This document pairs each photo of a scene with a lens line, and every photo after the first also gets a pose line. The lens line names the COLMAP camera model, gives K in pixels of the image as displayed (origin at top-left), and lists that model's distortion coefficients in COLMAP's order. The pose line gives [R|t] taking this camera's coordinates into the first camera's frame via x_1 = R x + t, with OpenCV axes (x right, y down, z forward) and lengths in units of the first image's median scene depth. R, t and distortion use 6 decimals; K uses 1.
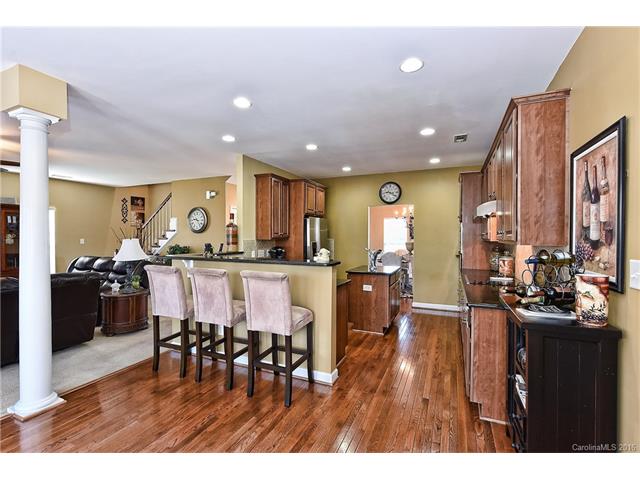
lens RADIAL K [[298.9, 0, 318.6], [0, 298.9, 238.0], [0, 0, 1]] dist [0.005931, -0.001859]
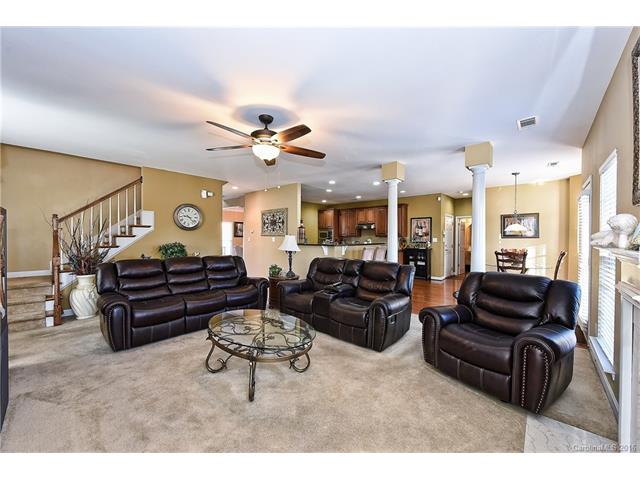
lens RADIAL K [[250.4, 0, 319.9], [0, 250.4, 240.6], [0, 0, 1]] dist [0.001829, -0.000984]
pose [[0.288119, -0.008774, 0.957554, -1.077616], [0.010890, 0.999923, 0.005886, 0.014382], [-0.957533, 0.008732, 0.288193, 0.375378]]
